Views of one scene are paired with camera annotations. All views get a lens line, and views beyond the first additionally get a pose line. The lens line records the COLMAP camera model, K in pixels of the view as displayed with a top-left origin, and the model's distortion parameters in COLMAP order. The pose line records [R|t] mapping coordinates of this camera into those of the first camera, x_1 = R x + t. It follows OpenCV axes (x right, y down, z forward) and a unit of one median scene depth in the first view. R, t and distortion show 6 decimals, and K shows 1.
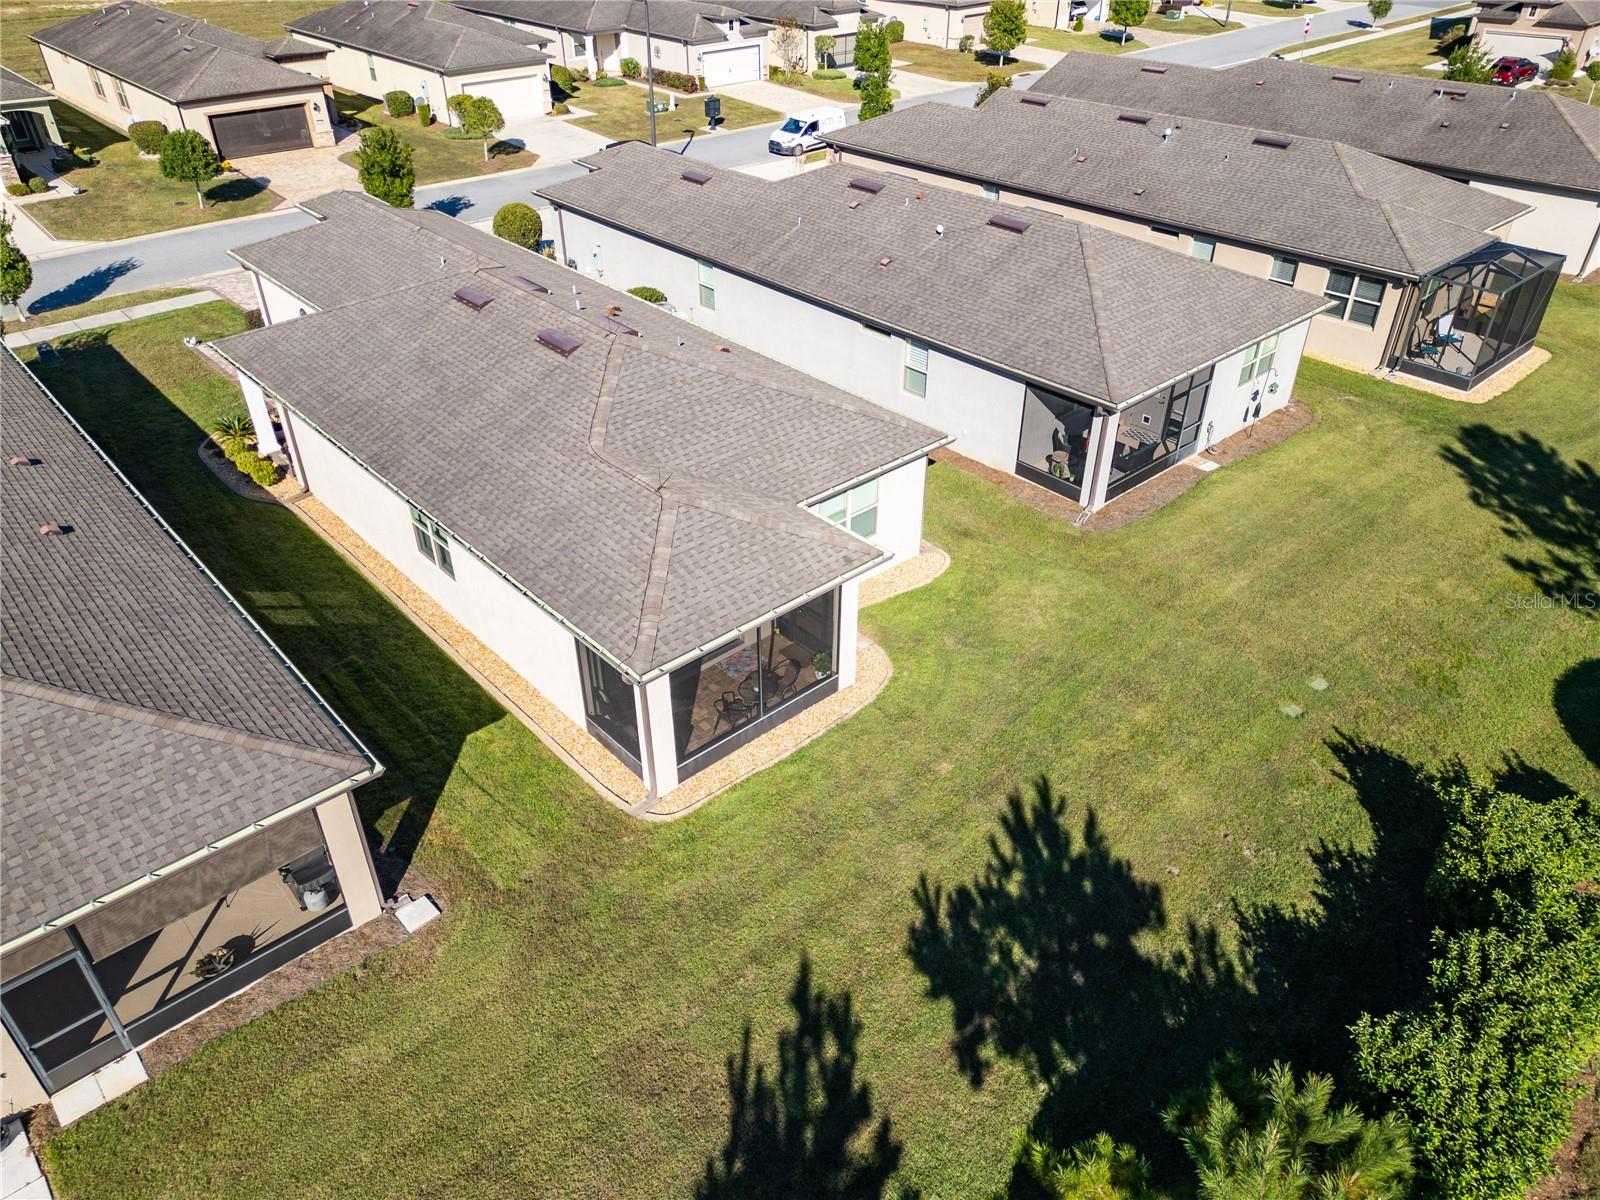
lens RADIAL K [[1119.7, 0, 800.0], [0, 1119.7, 600.0], [0, 0, 1]] dist [0.067258, -0.056883]
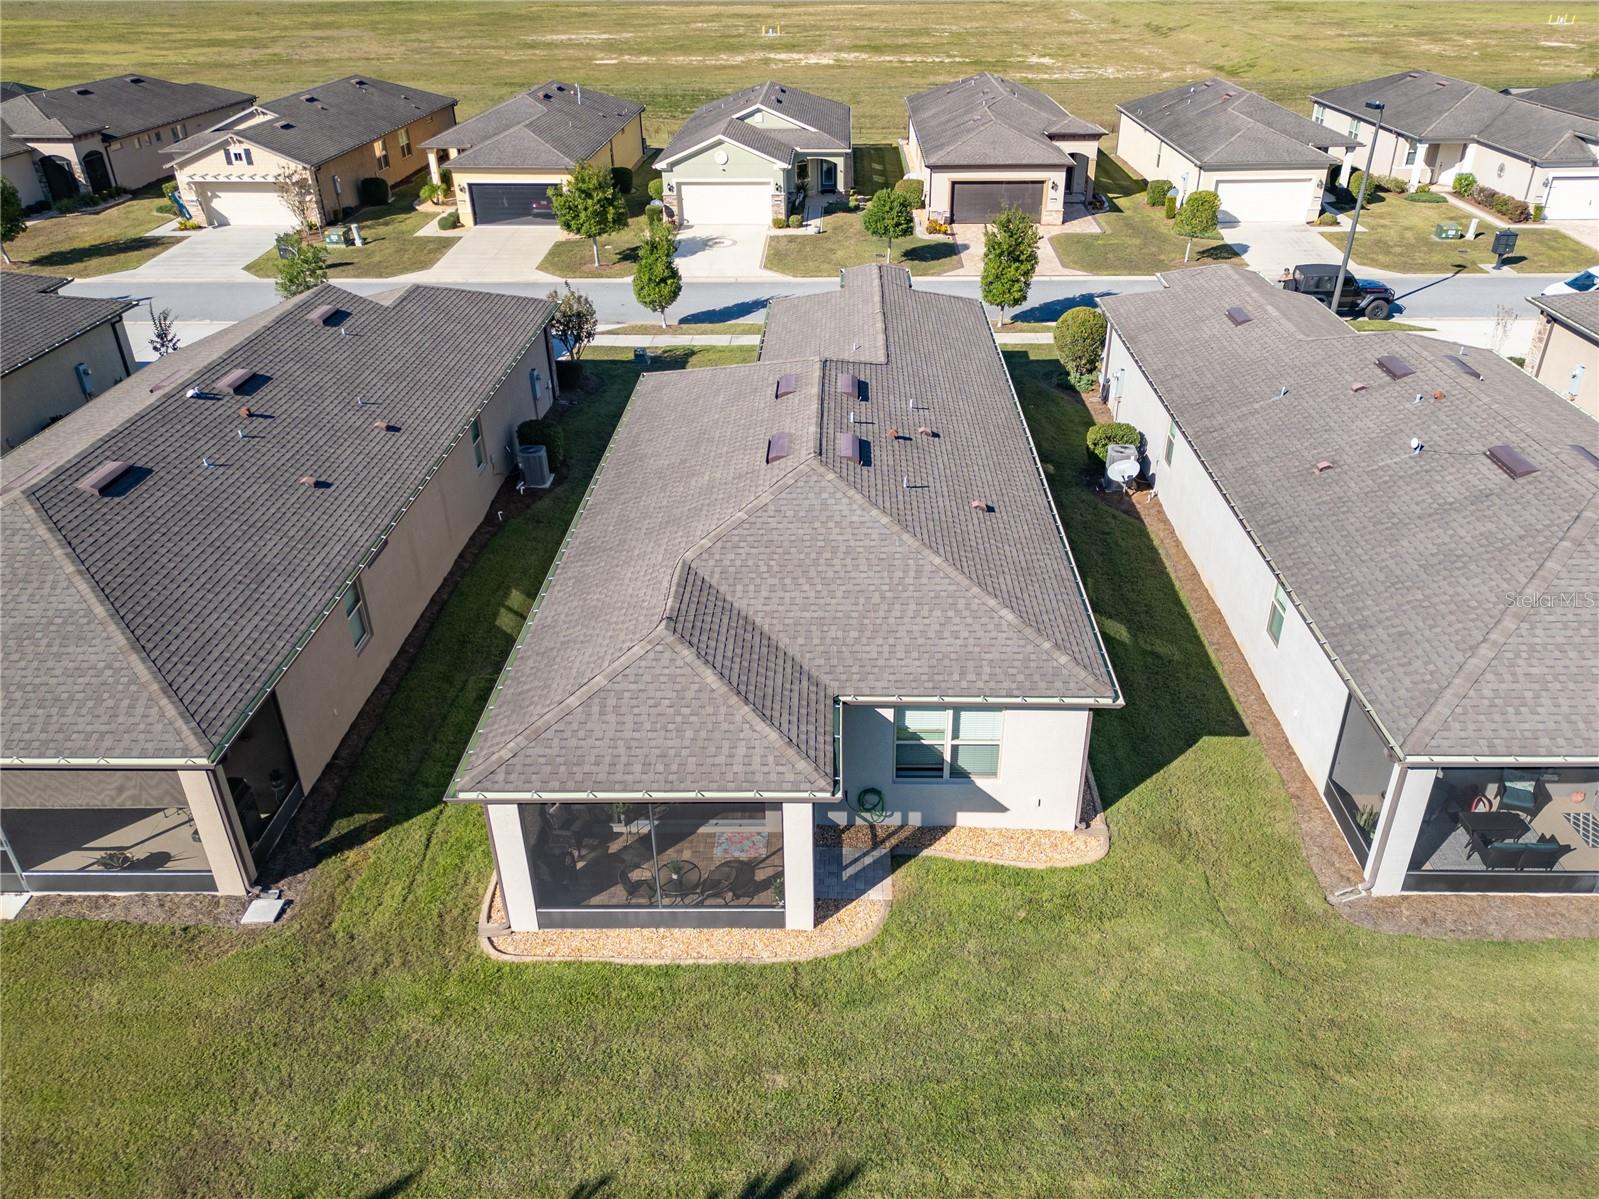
lens RADIAL K [[1197.6, 0, 838.1], [0, 1197.6, 622.8], [0, 0, 1]] dist [0.077554, -0.064508]
pose [[0.739050, 0.338801, -0.582253, 0.445244], [-0.377138, 0.924268, 0.059114, -0.170461], [0.558186, 0.175901, 0.810856, 0.245893]]
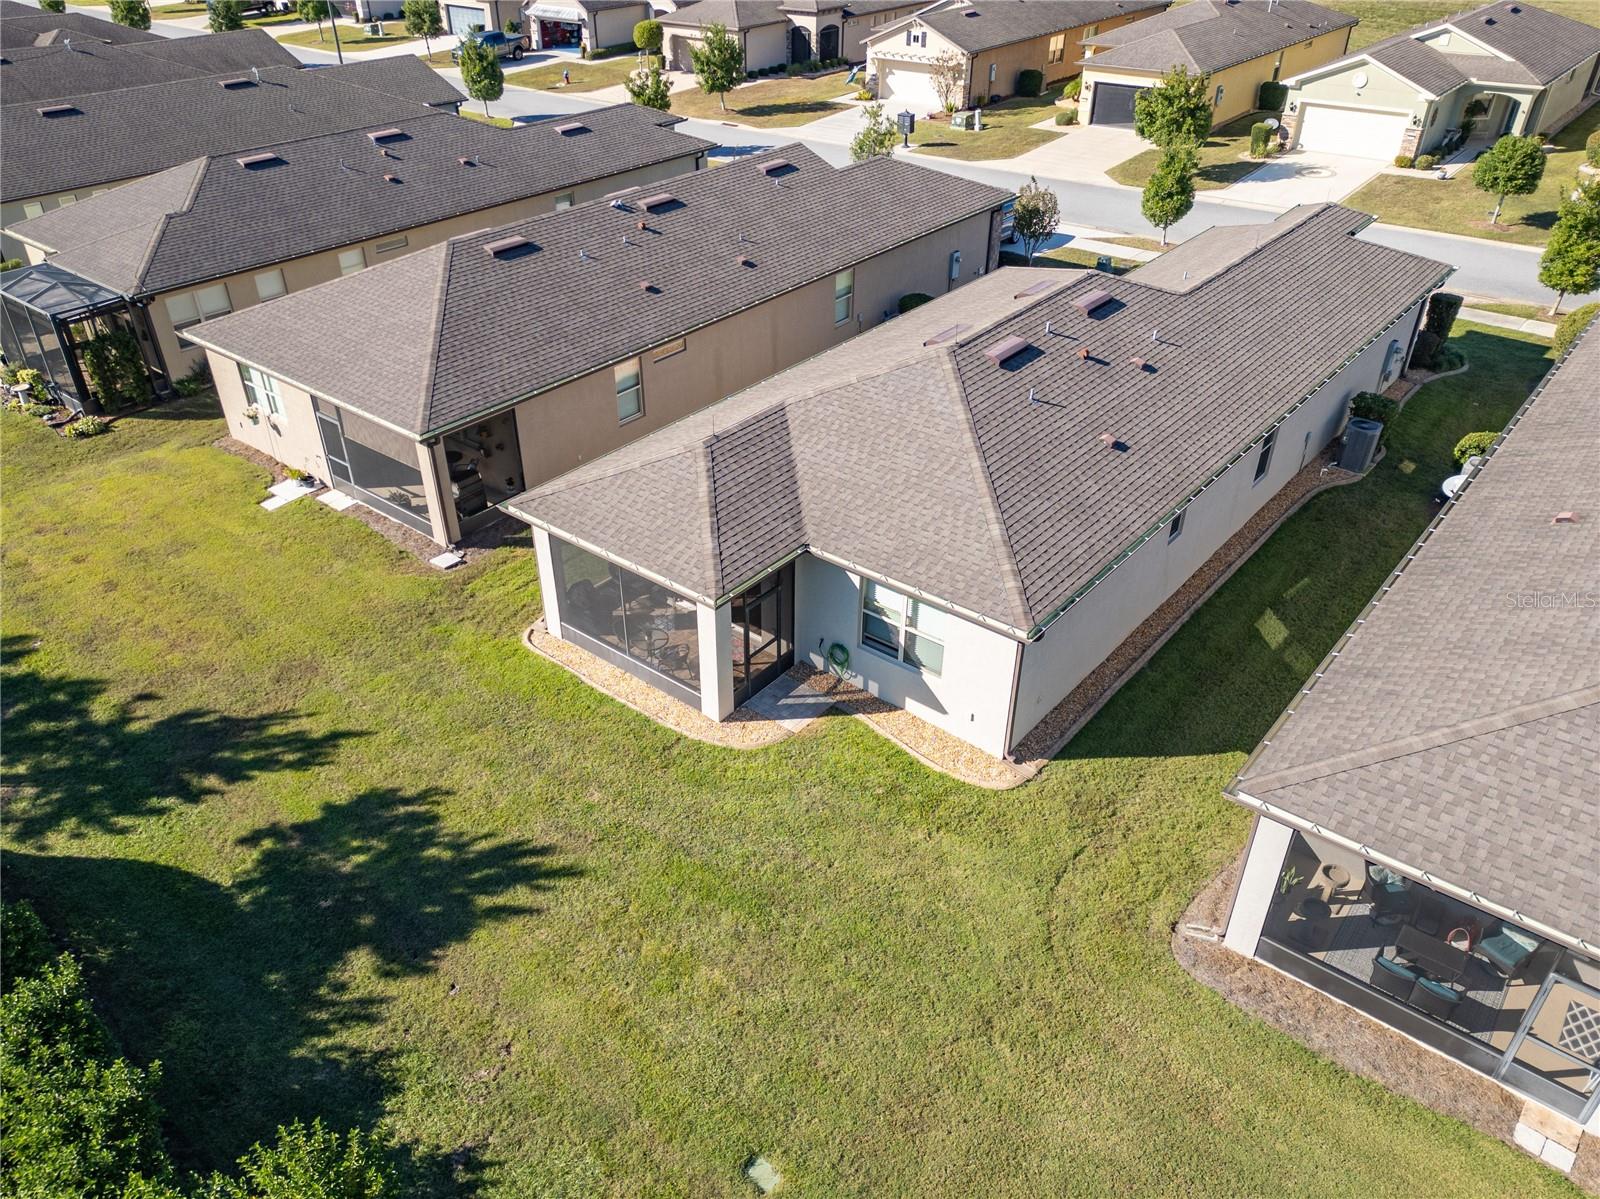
lens RADIAL K [[1166.1, 0, 764.4], [0, 1166.1, 635.2], [0, 0, 1]] dist [0.065818, -0.049917]
pose [[0.140345, 0.562931, -0.814501, 0.736661], [-0.547987, 0.729320, 0.409637, -0.366191], [0.824630, 0.388845, 0.410835, 0.543979]]
